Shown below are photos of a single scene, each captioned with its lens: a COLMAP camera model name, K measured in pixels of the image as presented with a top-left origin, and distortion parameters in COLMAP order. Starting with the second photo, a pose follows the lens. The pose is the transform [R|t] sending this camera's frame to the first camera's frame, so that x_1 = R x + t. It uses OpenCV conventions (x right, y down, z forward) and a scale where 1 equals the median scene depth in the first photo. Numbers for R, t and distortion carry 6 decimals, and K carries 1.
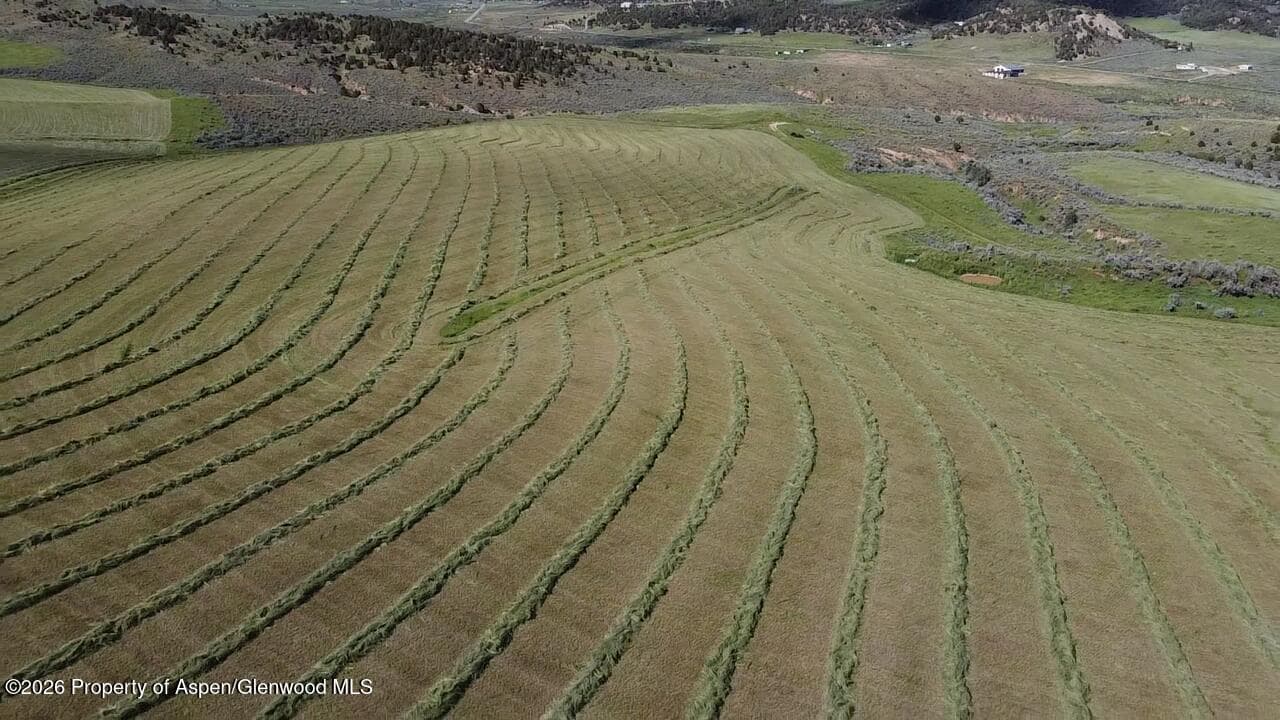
lens RADIAL K [[945.7, 0, 637.5], [0, 945.7, 349.3], [0, 0, 1]] dist [-0.007029, -0.003252]
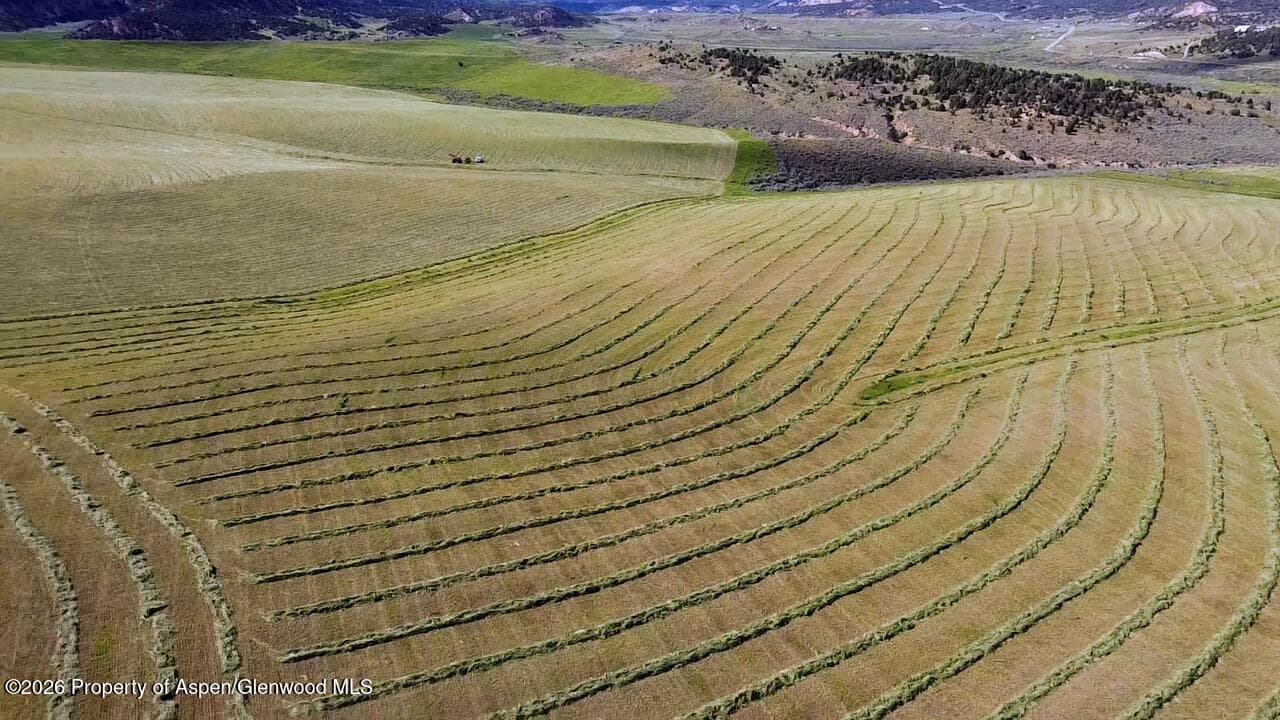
lens RADIAL K [[945.7, 0, 637.4], [0, 945.7, 362.8], [0, 0, 1]] dist [-0.007029, -0.003252]
pose [[0.841340, 0.152240, -0.518623, 0.202295], [-0.155320, 0.987141, 0.037803, -0.066651], [0.517709, 0.048747, 0.854167, -0.232822]]
